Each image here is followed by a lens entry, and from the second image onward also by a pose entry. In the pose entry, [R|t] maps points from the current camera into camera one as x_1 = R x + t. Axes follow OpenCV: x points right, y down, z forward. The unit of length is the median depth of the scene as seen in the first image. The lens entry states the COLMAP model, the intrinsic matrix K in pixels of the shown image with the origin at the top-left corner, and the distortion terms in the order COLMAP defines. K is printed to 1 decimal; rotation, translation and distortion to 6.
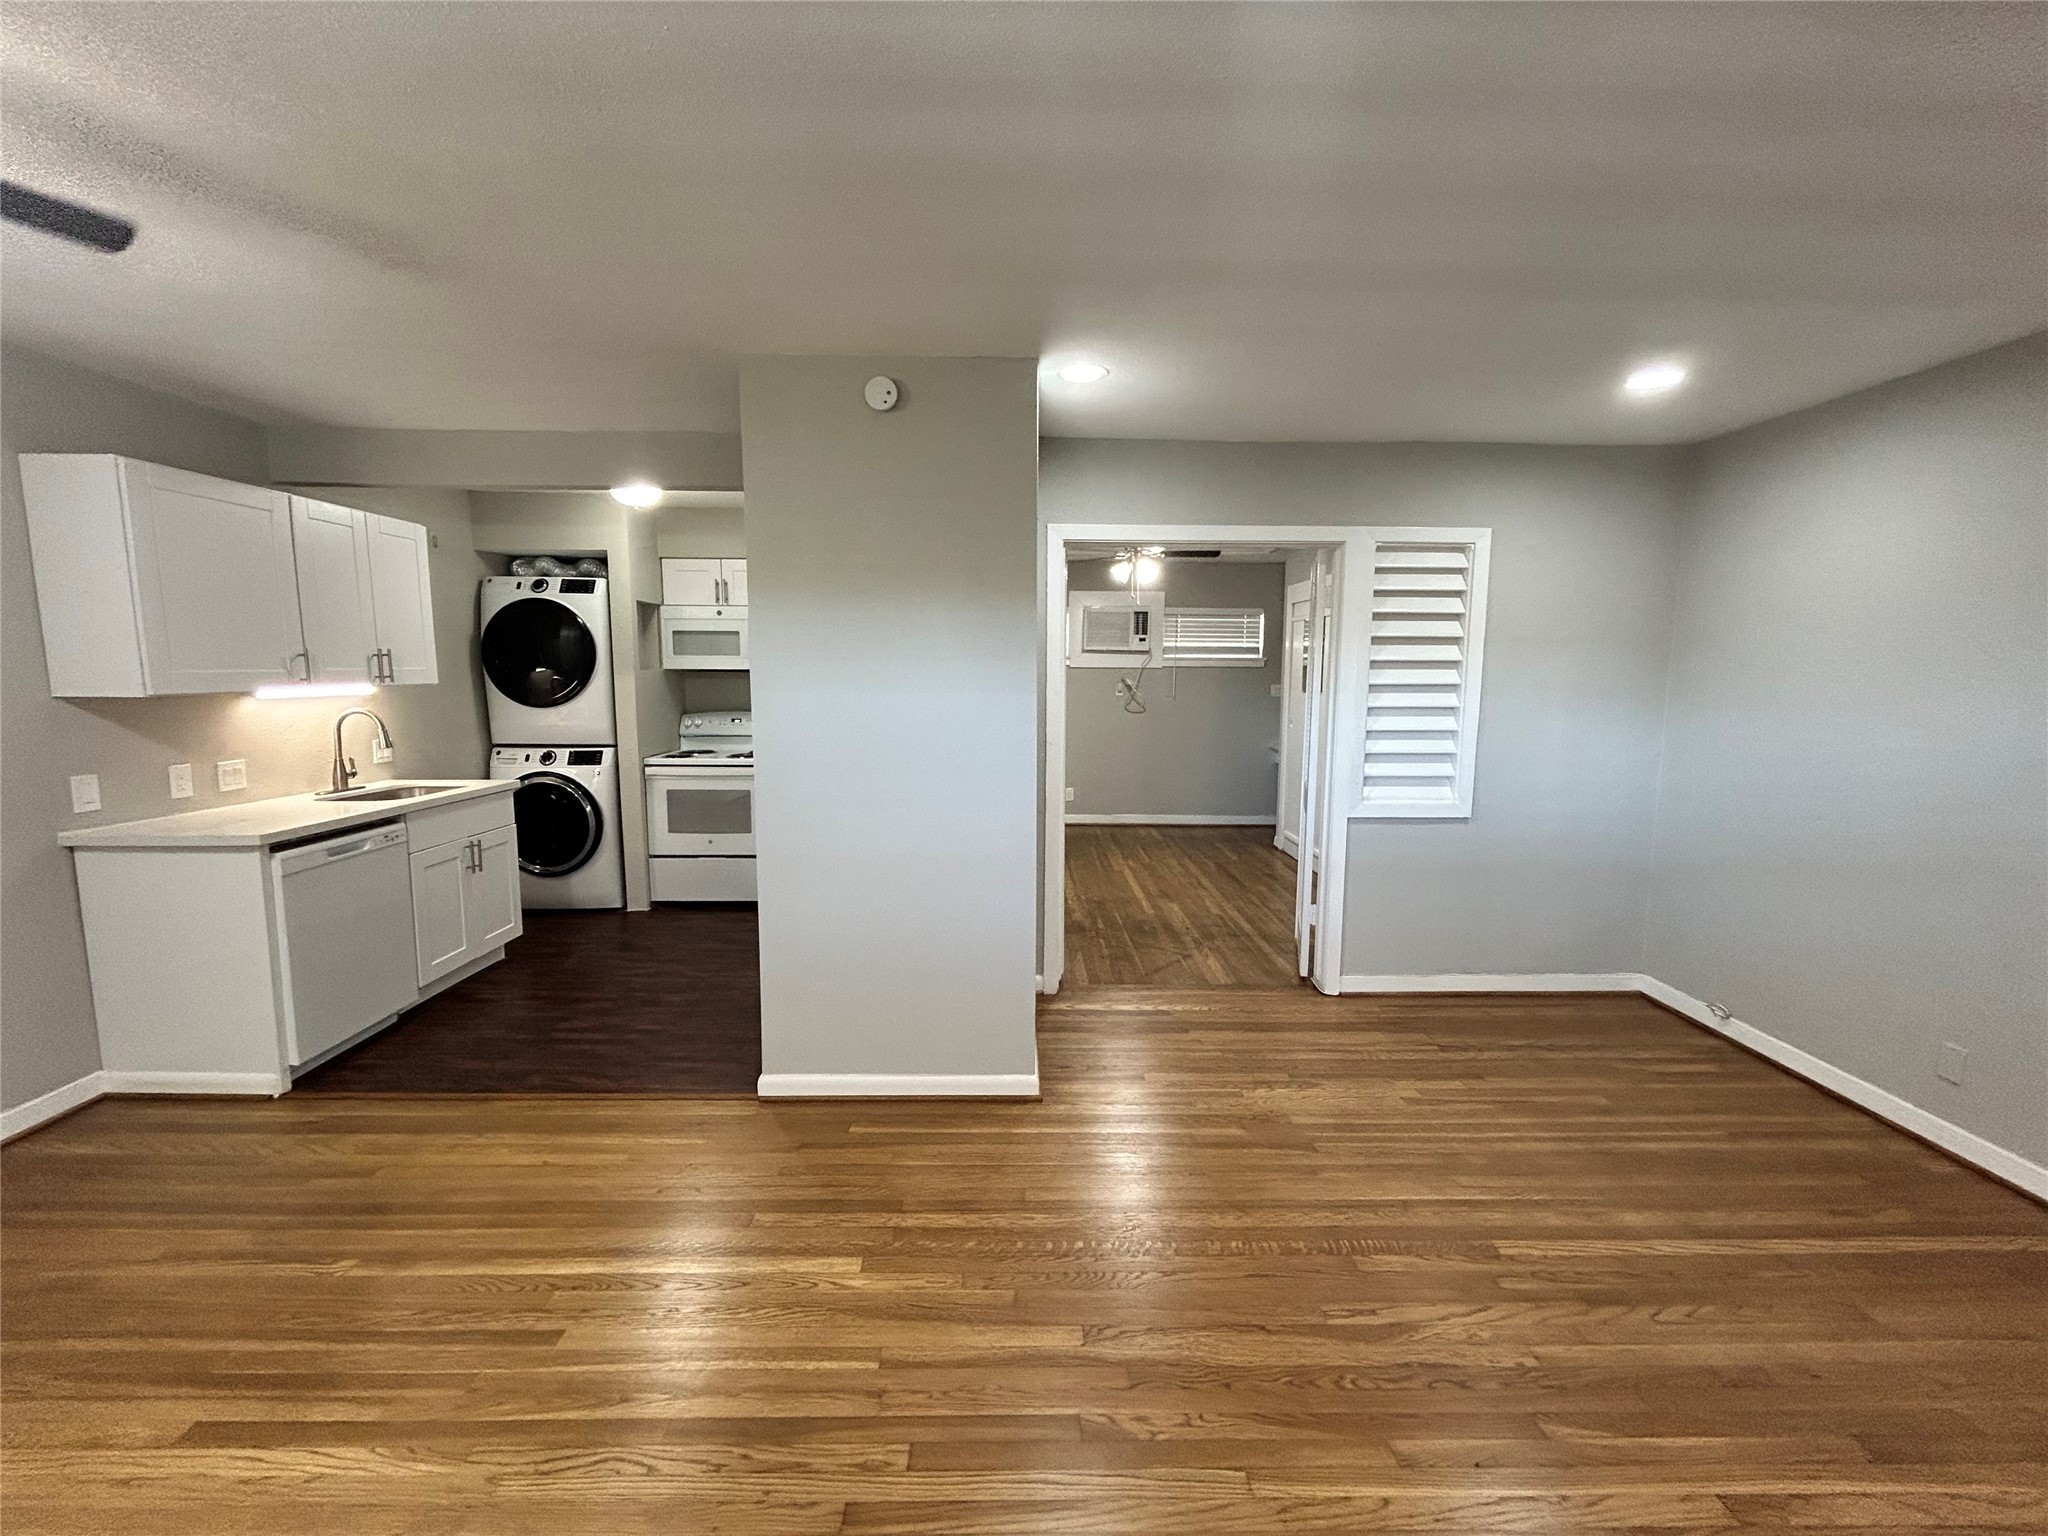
lens RADIAL K [[836.6, 0, 1023.0], [0, 836.6, 765.9], [0, 0, 1]] dist [0.000882, 0.000648]
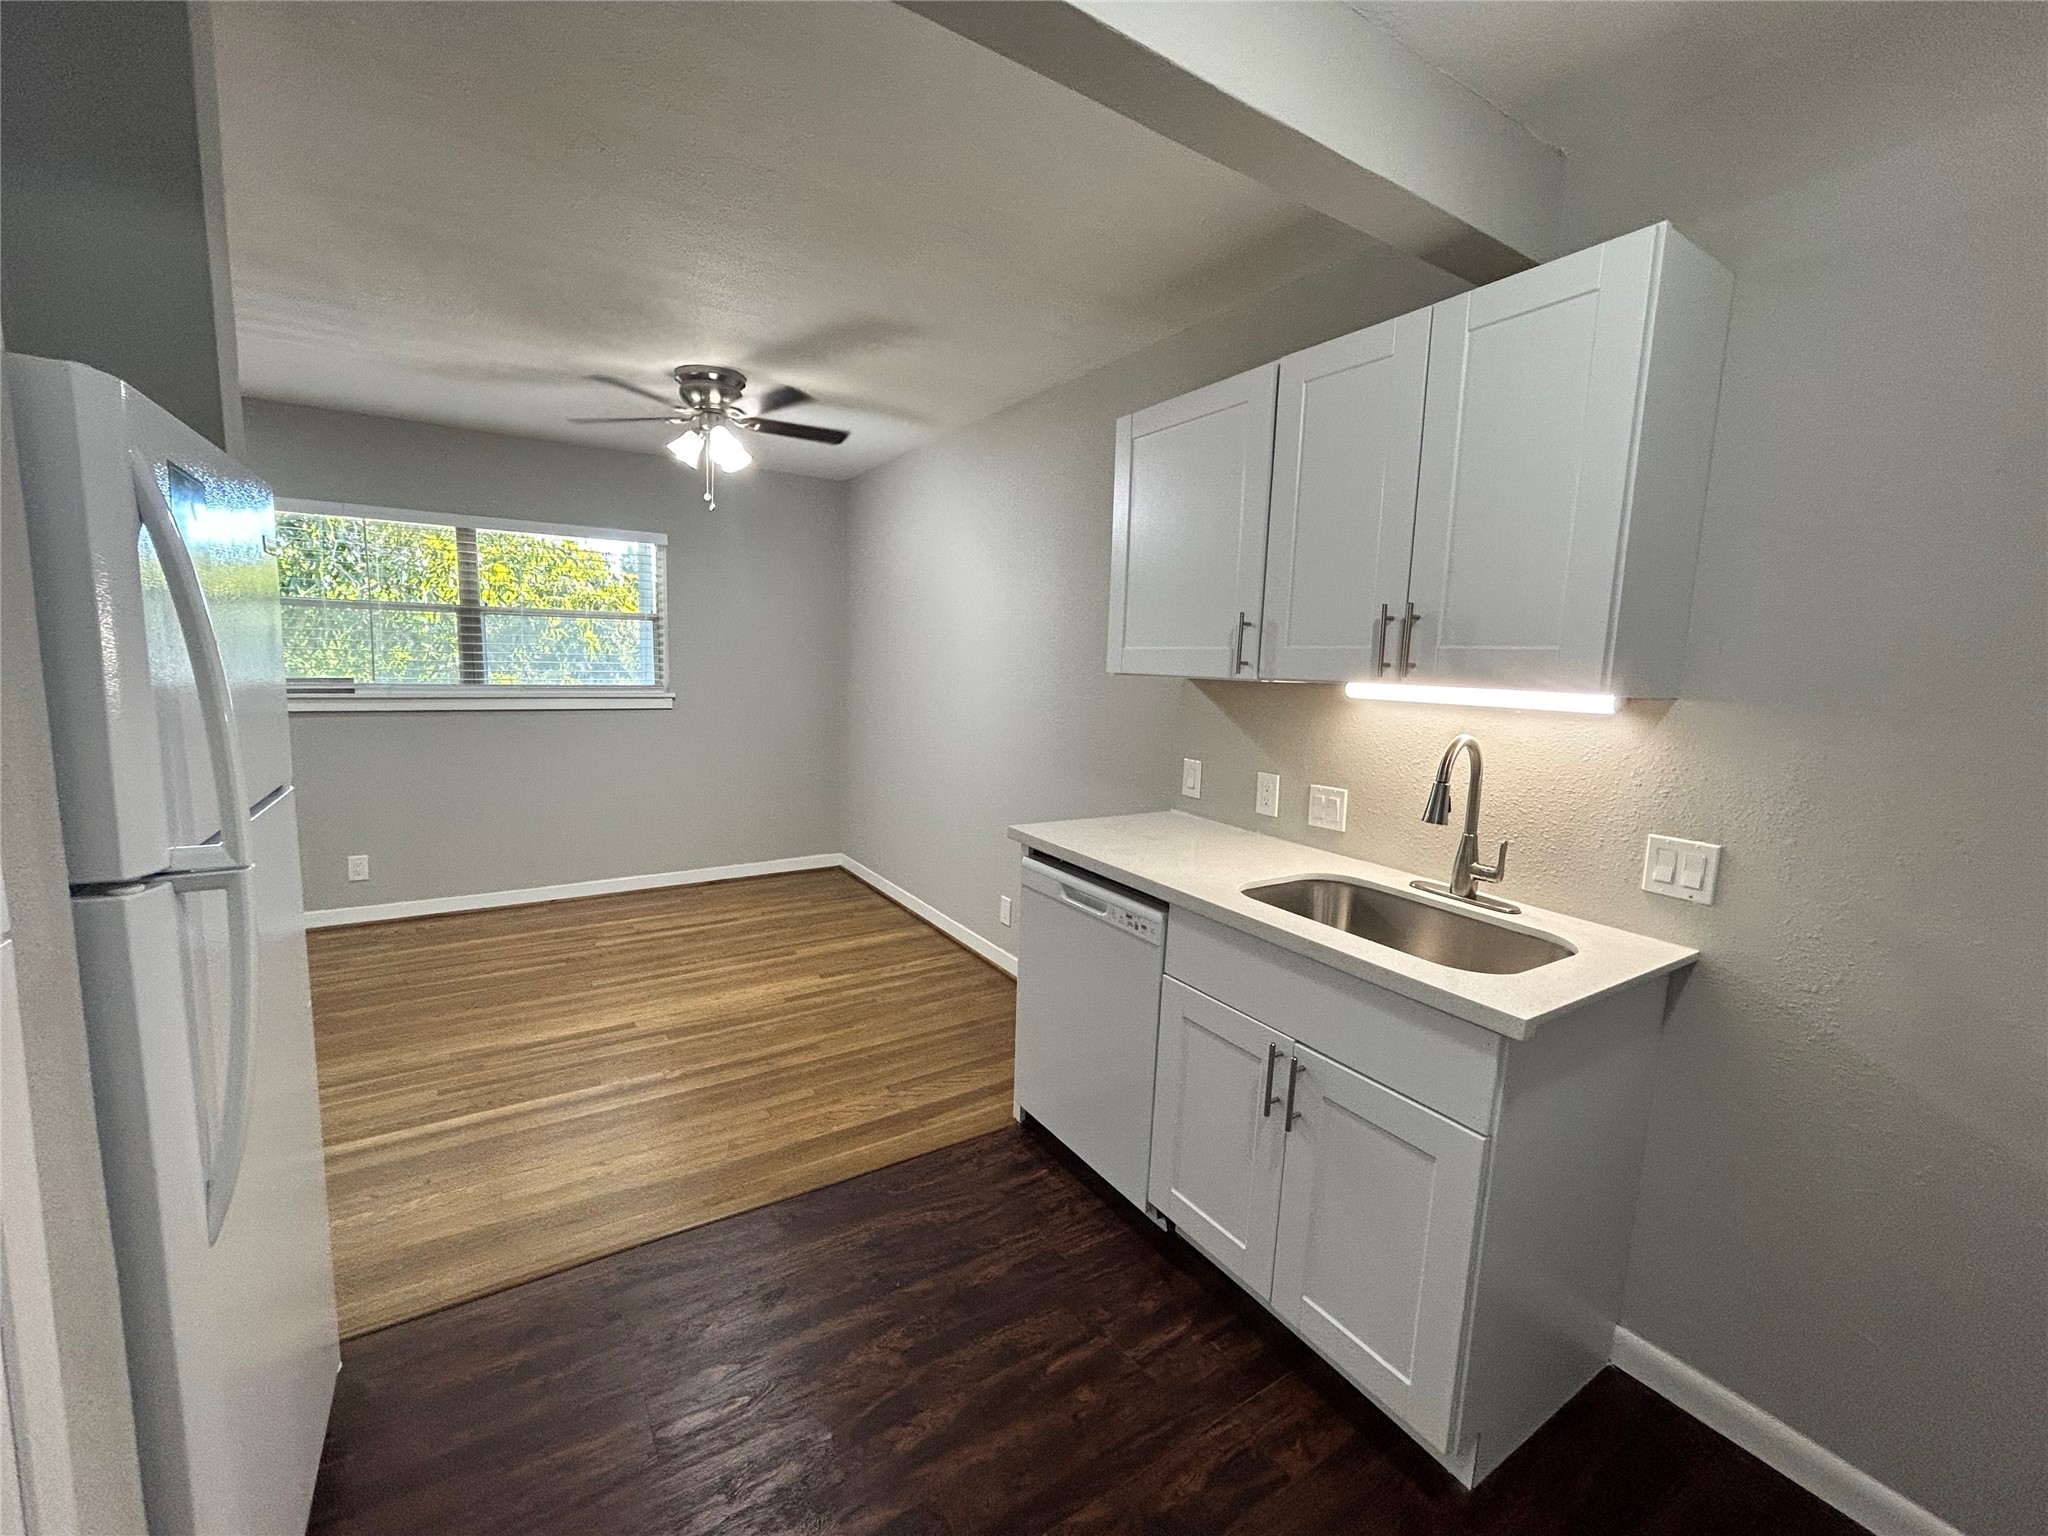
lens RADIAL K [[836.6, 0, 1023.0], [0, 836.6, 765.9], [0, 0, 1]] dist [0.000882, 0.000648]
pose [[-0.851599, 0.036616, -0.522913, -0.376523], [-0.094044, 0.970700, 0.221129, -0.148656], [0.515688, 0.237490, -0.823204, 1.424099]]
